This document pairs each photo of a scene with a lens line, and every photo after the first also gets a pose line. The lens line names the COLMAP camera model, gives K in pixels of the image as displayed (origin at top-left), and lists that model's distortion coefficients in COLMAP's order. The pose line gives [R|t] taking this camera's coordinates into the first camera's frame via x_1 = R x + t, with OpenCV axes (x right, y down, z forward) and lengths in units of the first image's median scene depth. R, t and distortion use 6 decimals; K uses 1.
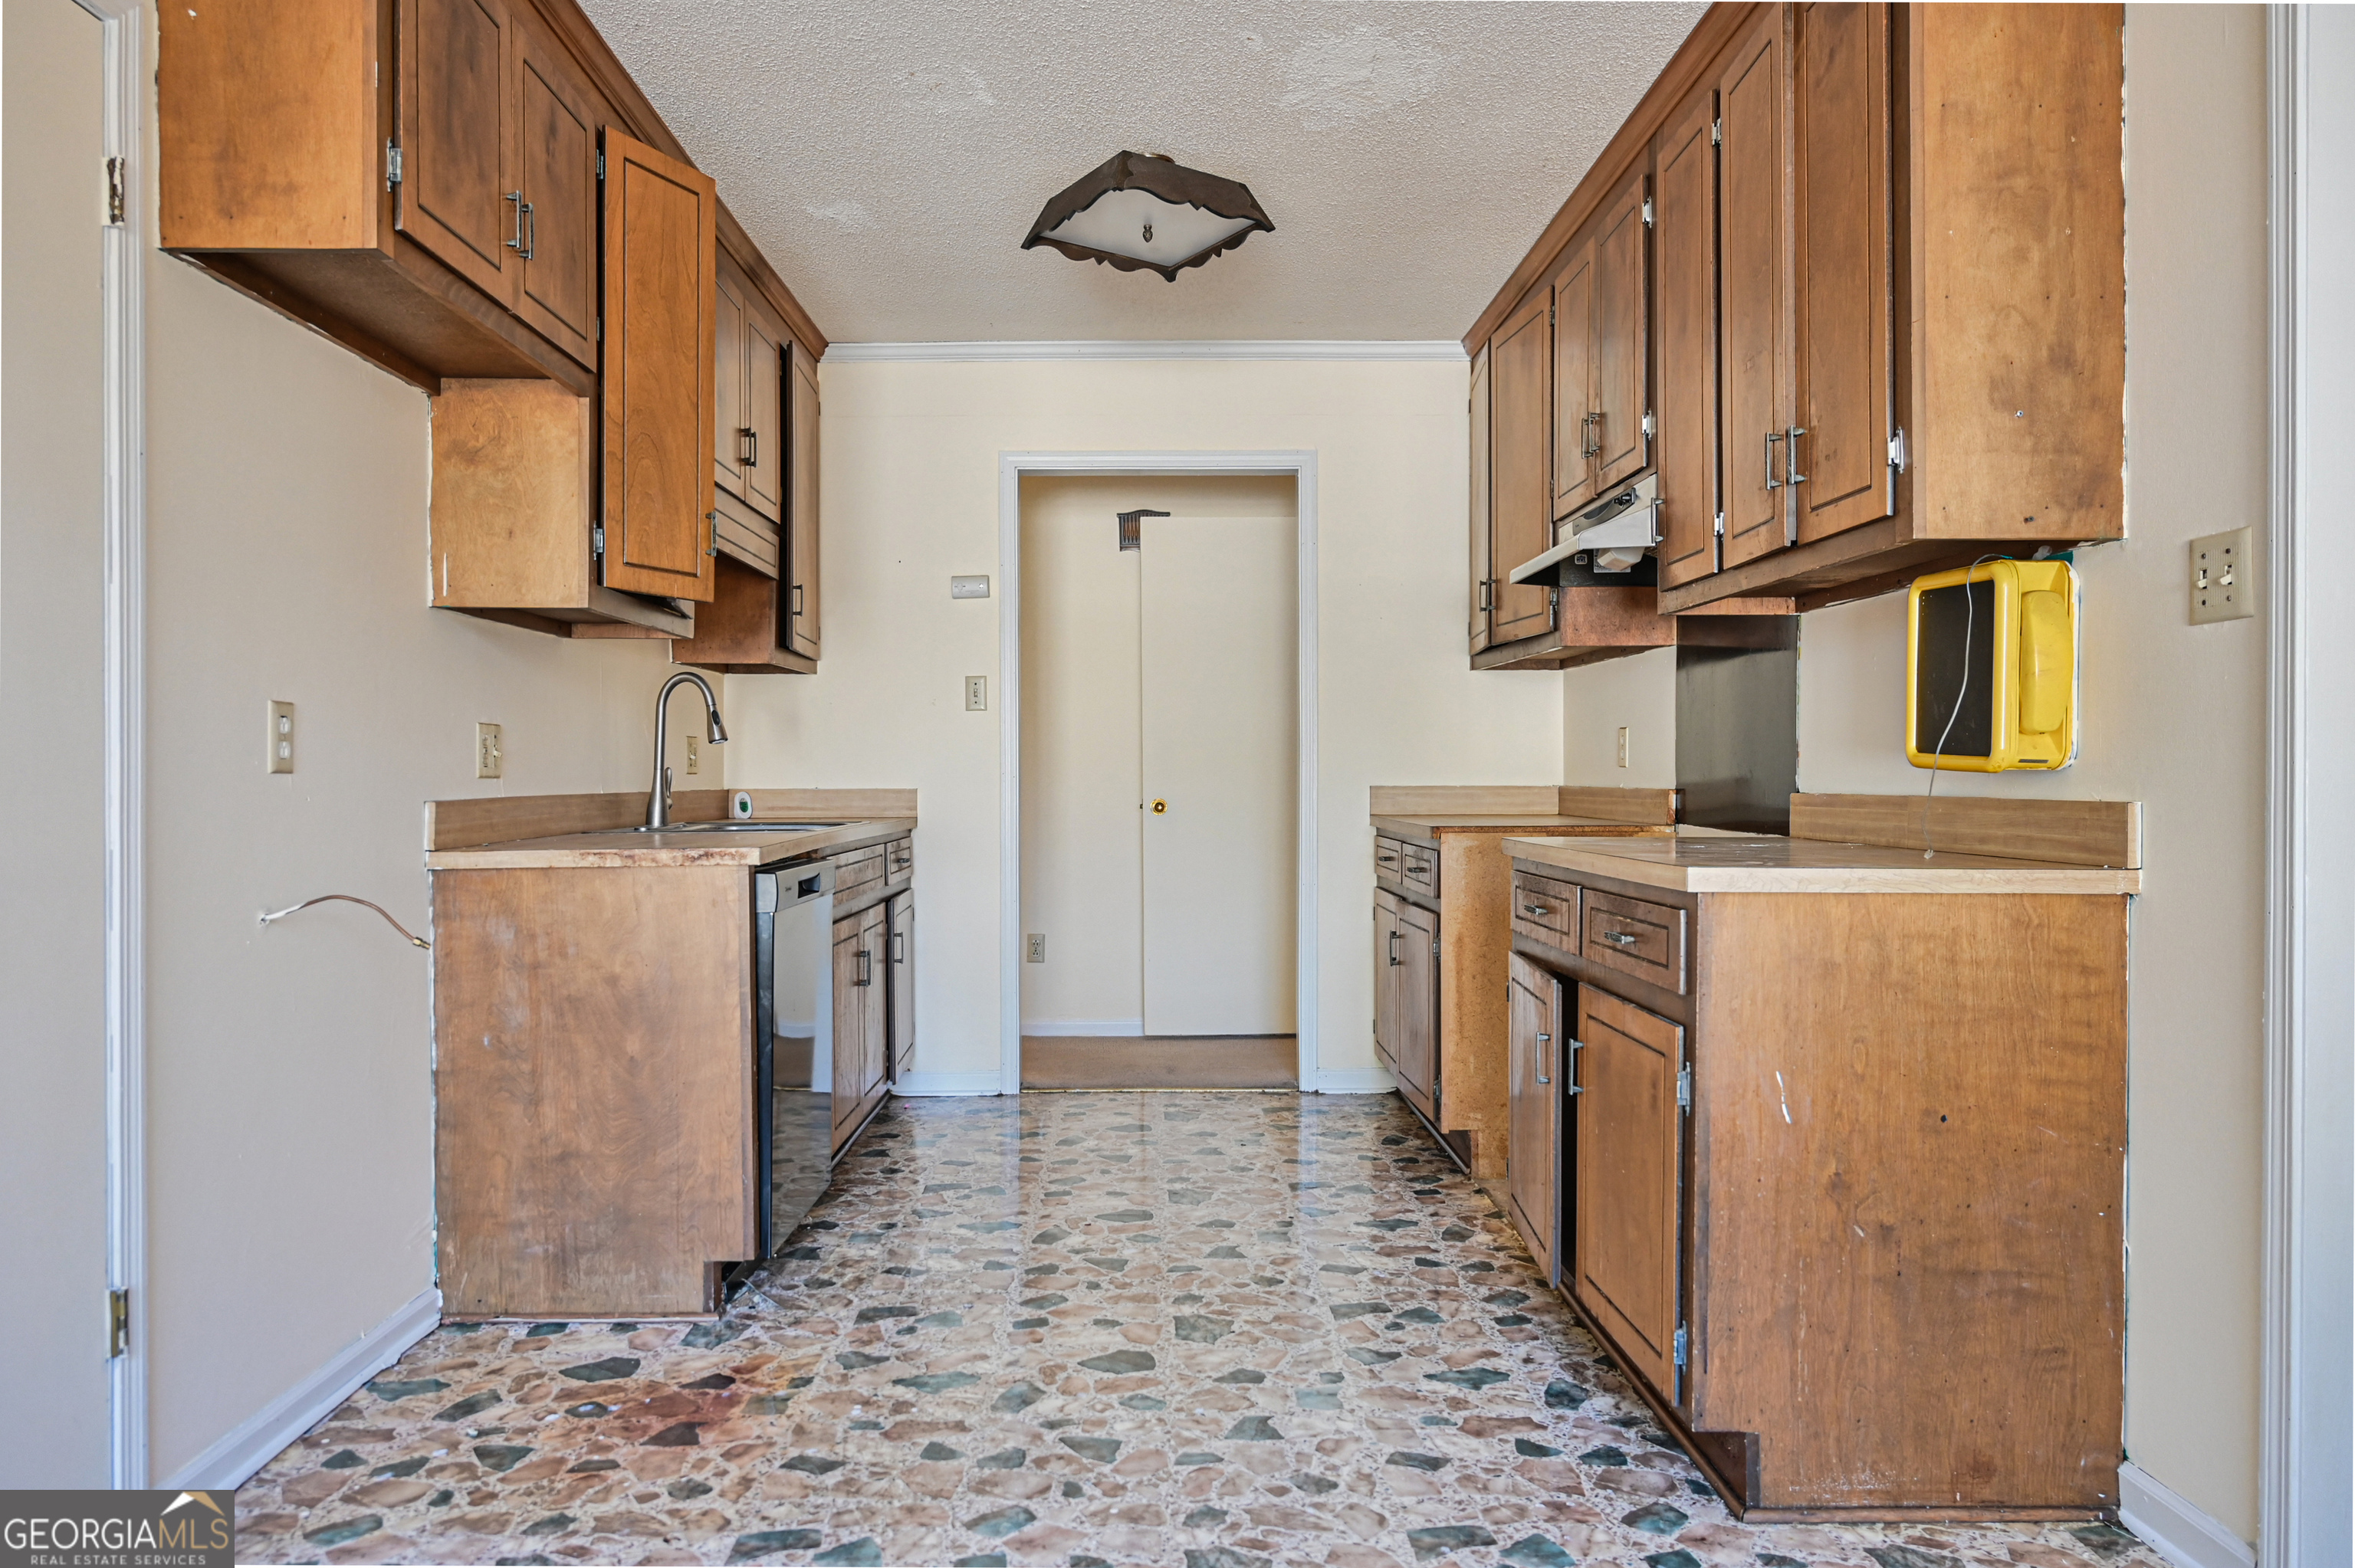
lens RADIAL K [[1582.9, 0, 1170.3], [0, 1582.9, 783.4], [0, 0, 1]] dist [-0.006947, -0.001883]
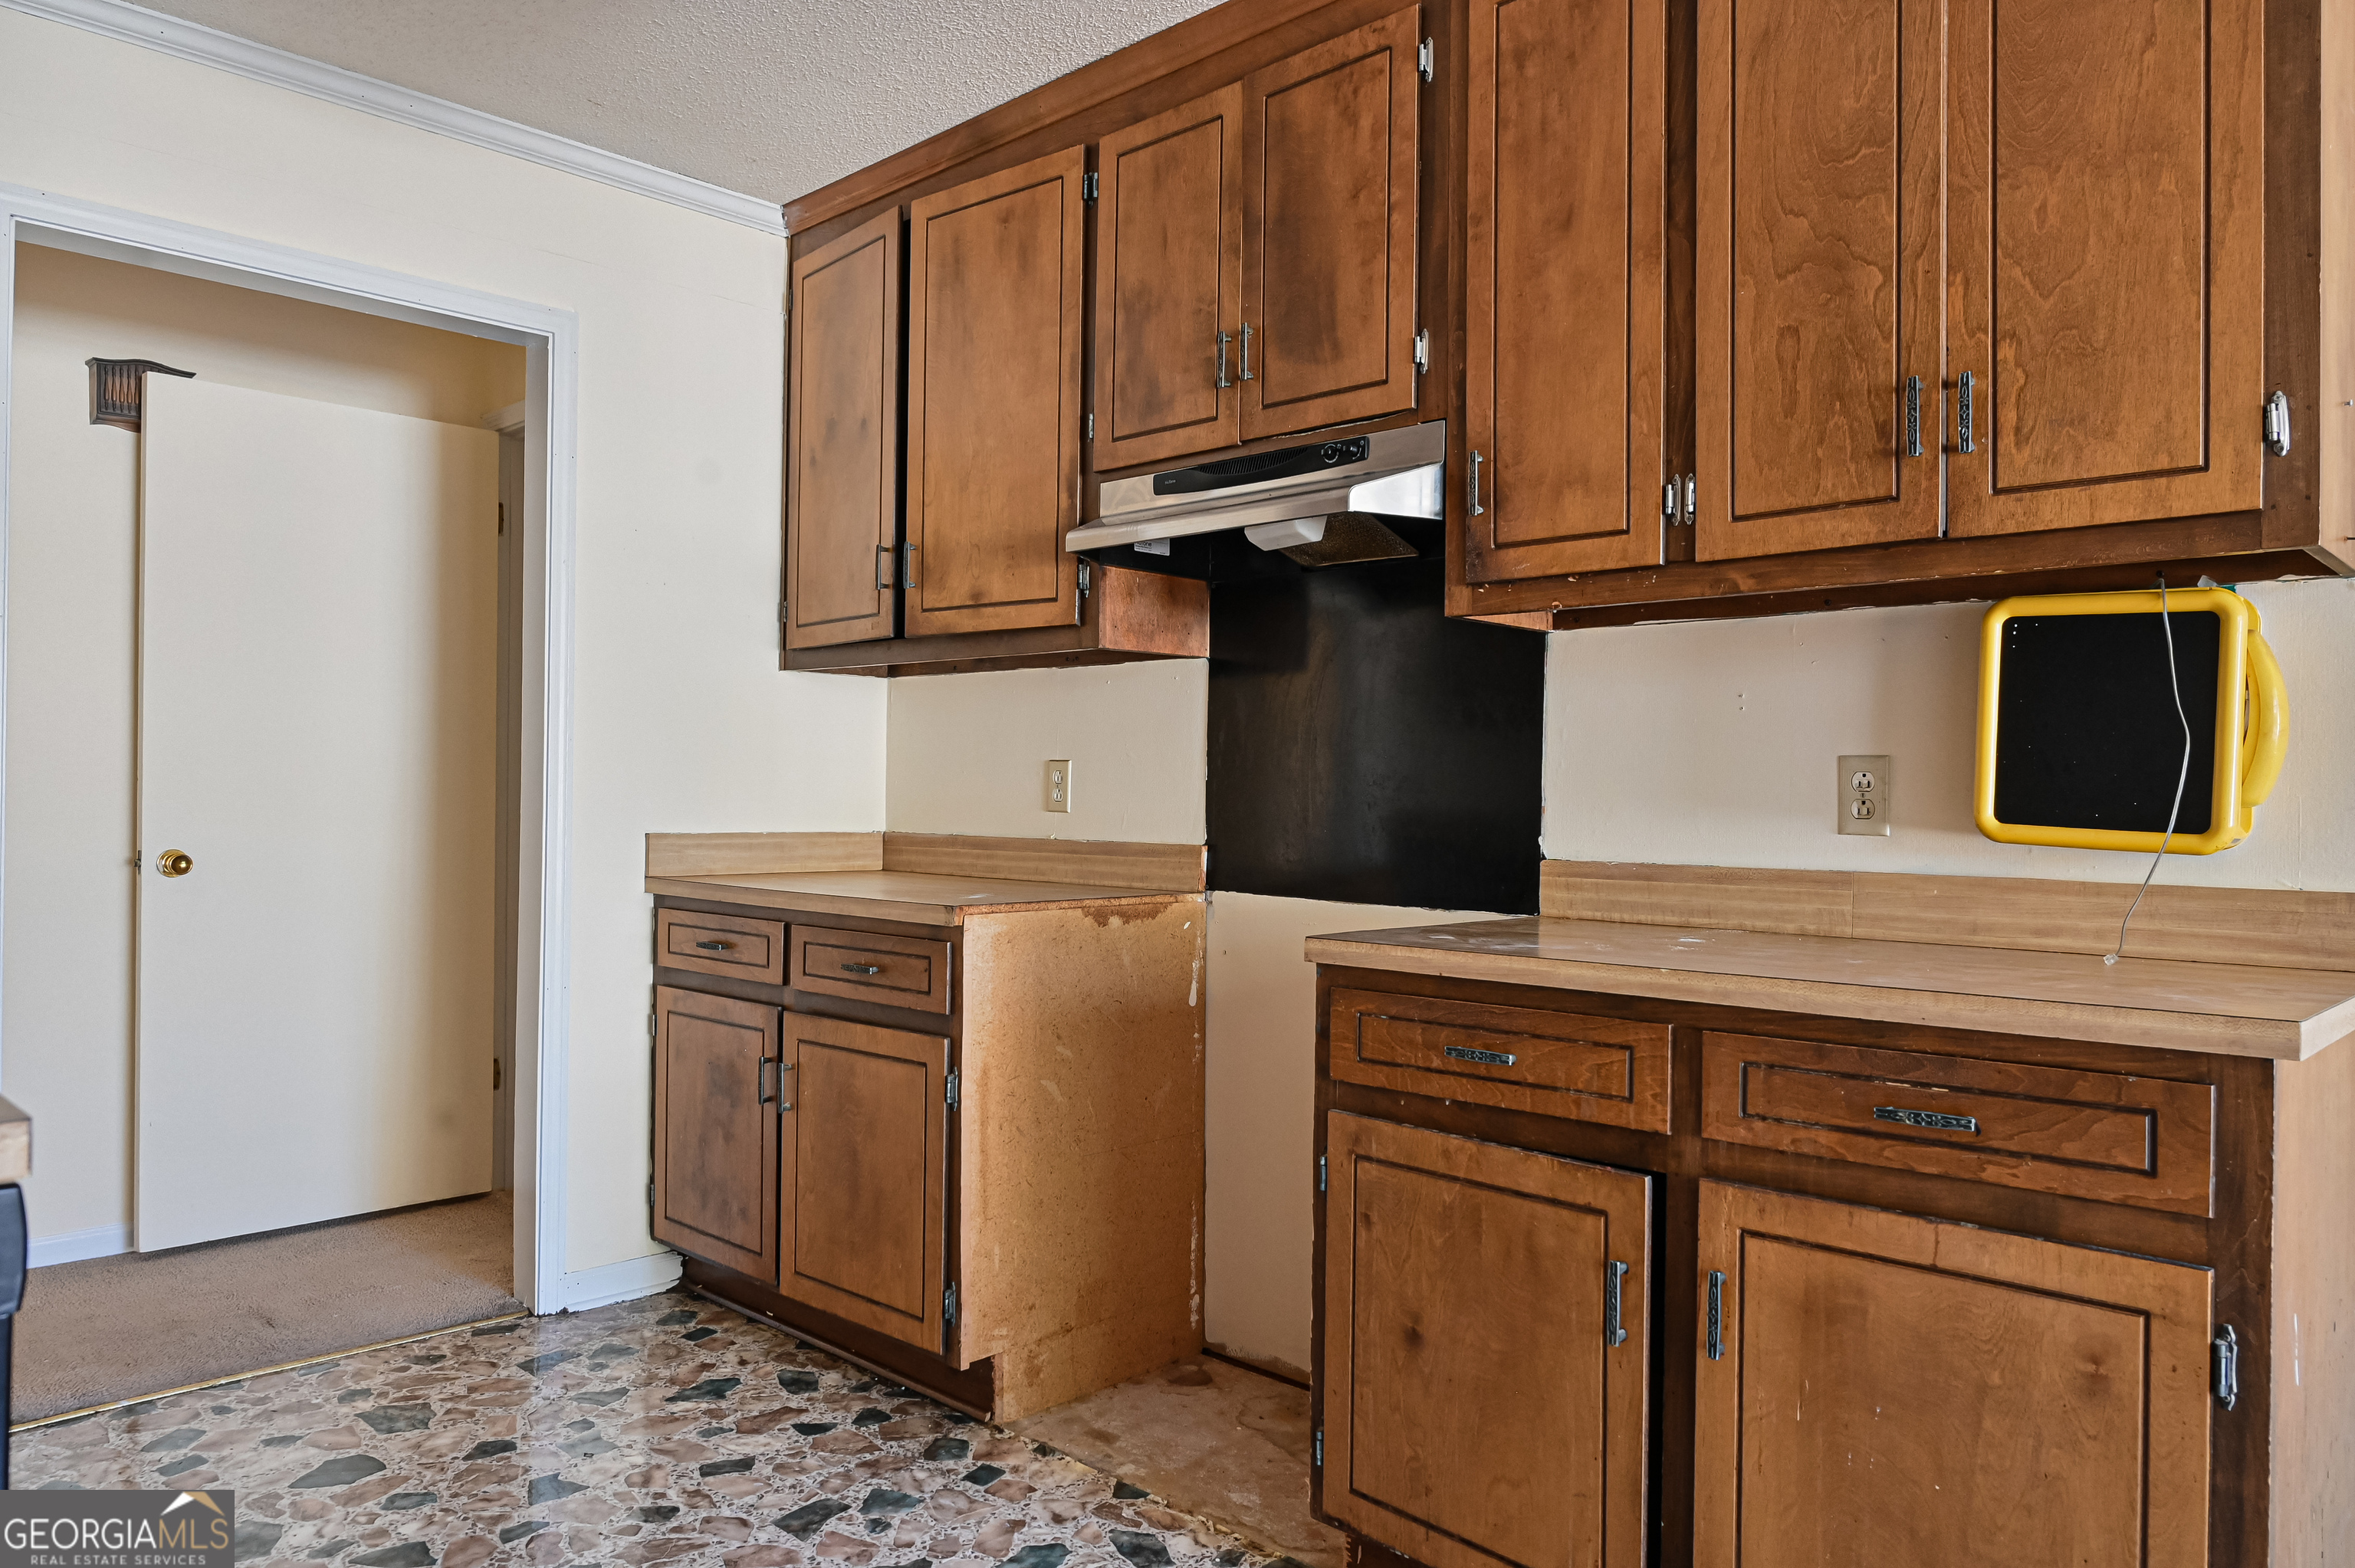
lens RADIAL K [[1582.9, 0, 1152.1], [0, 1582.9, 782.4], [0, 0, 1]] dist [-0.006947, -0.001883]
pose [[0.713020, 0.014506, 0.700994, -0.238075], [-0.008285, 0.999890, -0.012264, -0.017036], [-0.701095, 0.002937, 0.713062, 0.472266]]
